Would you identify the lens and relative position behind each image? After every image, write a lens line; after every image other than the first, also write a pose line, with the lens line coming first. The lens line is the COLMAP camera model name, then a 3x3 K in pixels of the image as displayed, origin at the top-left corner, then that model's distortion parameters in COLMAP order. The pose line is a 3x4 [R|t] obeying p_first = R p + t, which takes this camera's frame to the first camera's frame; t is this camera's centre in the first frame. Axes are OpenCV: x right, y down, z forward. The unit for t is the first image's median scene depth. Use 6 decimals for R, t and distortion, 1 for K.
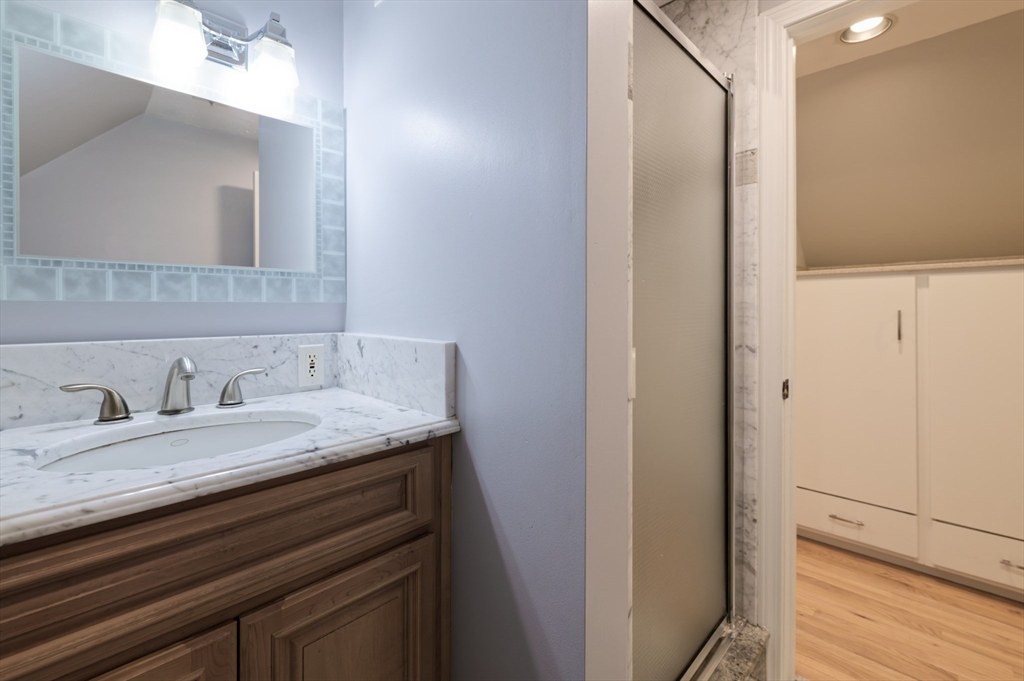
lens RADIAL K [[448.7, 0, 503.8], [0, 448.7, 306.6], [0, 0, 1]] dist [0.002306, -0.000831]
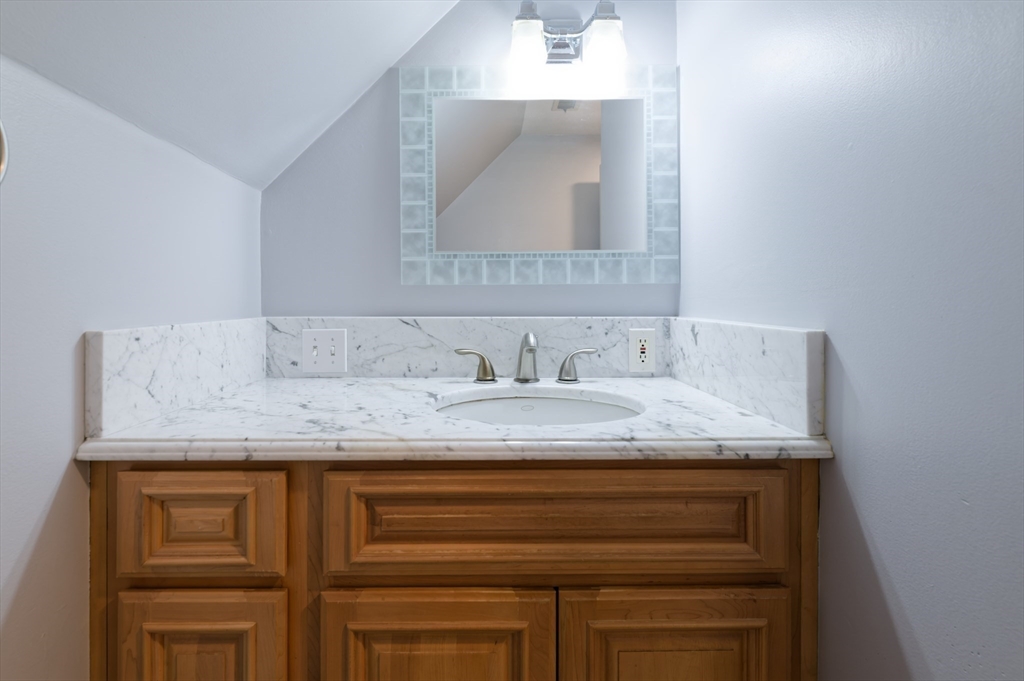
lens RADIAL K [[448.7, 0, 508.5], [0, 448.7, 301.0], [0, 0, 1]] dist [0.002306, -0.000831]
pose [[0.716326, -0.003249, -0.697758, 0.032362], [0.000404, 0.999991, -0.004242, 0.036916], [0.697765, 0.002756, 0.716321, 0.154029]]
